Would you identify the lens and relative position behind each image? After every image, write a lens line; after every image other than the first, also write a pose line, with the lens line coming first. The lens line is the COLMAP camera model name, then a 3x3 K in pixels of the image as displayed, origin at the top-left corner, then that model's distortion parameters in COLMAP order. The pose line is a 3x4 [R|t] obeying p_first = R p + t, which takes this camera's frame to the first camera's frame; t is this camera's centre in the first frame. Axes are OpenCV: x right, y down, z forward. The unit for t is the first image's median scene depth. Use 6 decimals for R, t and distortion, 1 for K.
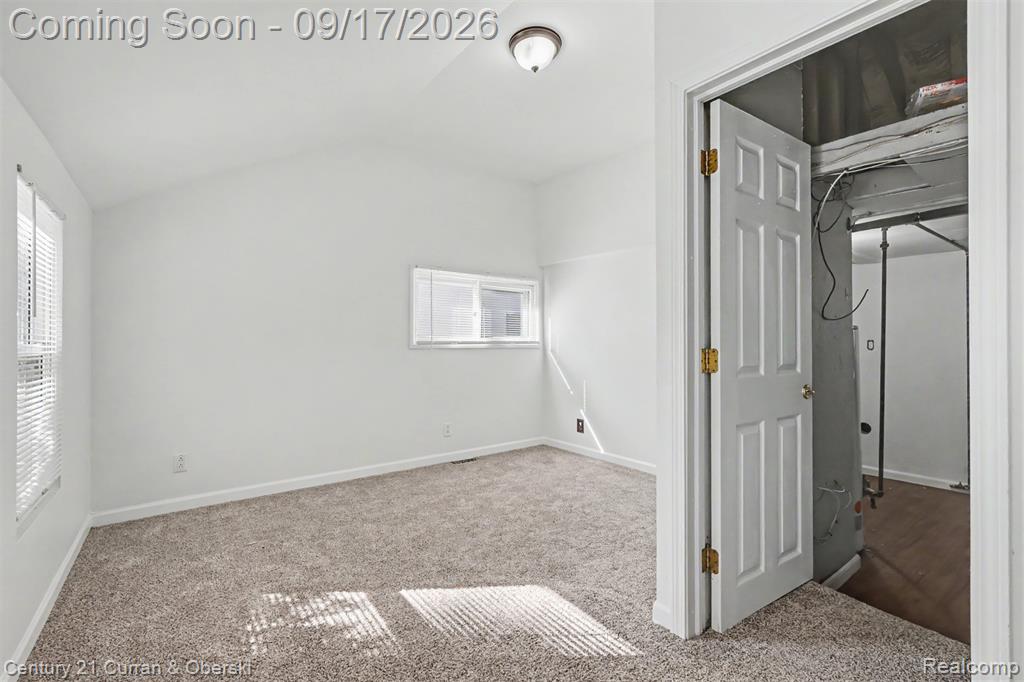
lens RADIAL K [[448.9, 0, 514.0], [0, 448.9, 336.5], [0, 0, 1]] dist [-0.002599, 0.000587]
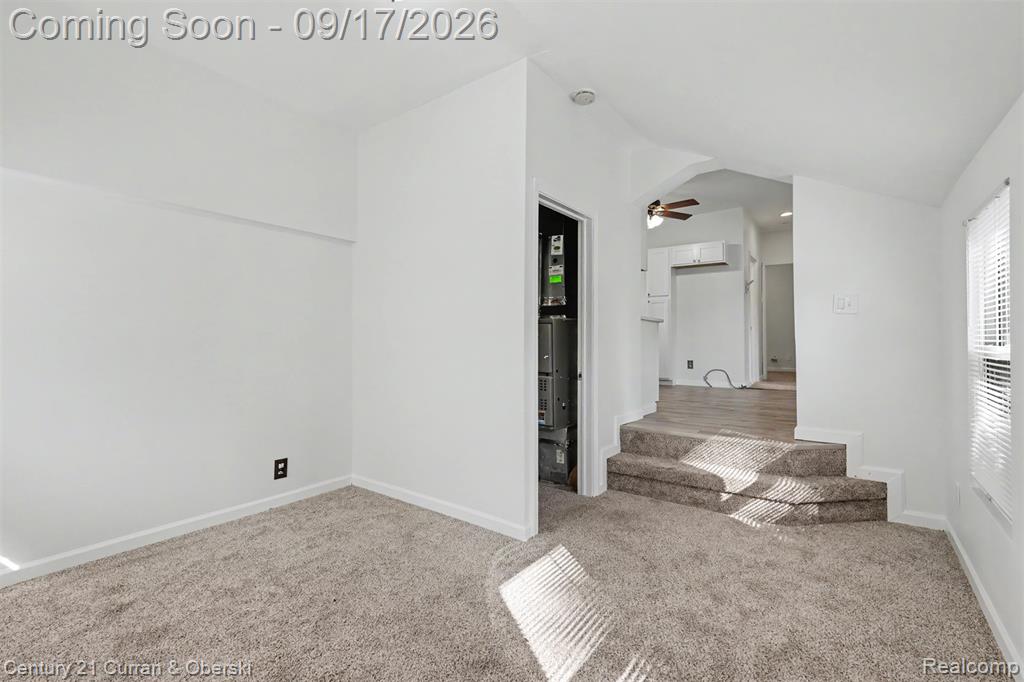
lens RADIAL K [[448.9, 0, 514.0], [0, 448.9, 336.5], [0, 0, 1]] dist [-0.002599, 0.000587]
pose [[-0.285384, 0.012789, 0.958328, -0.864476], [-0.008125, 0.999843, -0.015763, 0.002860], [-0.958379, -0.012285, -0.285235, 1.181729]]
